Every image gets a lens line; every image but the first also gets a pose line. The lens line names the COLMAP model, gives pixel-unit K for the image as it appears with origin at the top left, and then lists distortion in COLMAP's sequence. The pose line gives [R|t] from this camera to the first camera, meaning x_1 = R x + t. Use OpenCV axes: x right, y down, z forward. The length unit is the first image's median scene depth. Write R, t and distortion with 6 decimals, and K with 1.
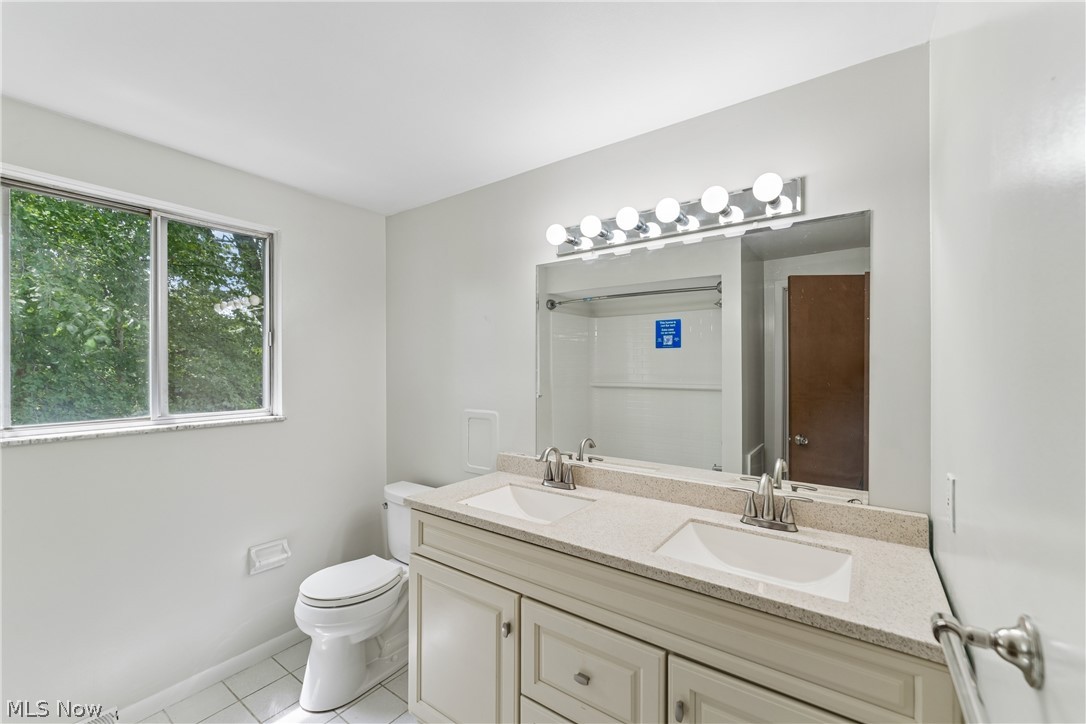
lens RADIAL K [[448.3, 0, 547.1], [0, 448.3, 355.8], [0, 0, 1]] dist [-0.000160, -0.000419]
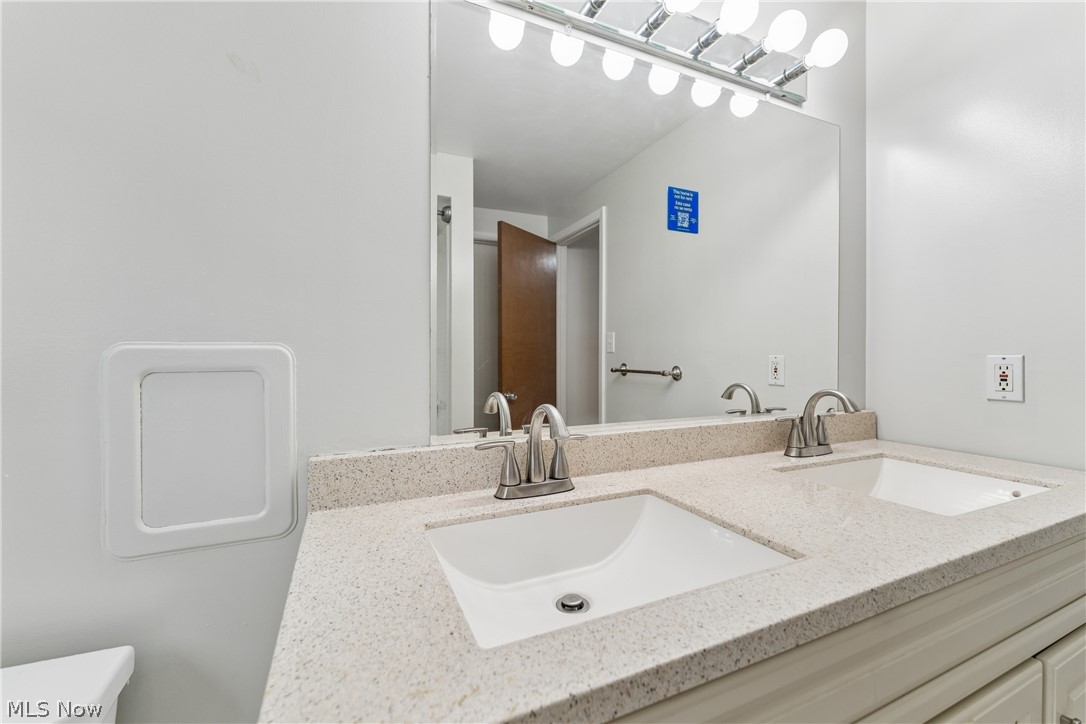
lens RADIAL K [[448.3, 0, 547.1], [0, 448.3, 355.8], [0, 0, 1]] dist [-0.000160, -0.000419]
pose [[0.496463, -0.002060, 0.868055, -0.399891], [-0.019814, 0.999710, 0.013704, 0.158807], [-0.867832, -0.024003, 0.496278, 0.835000]]
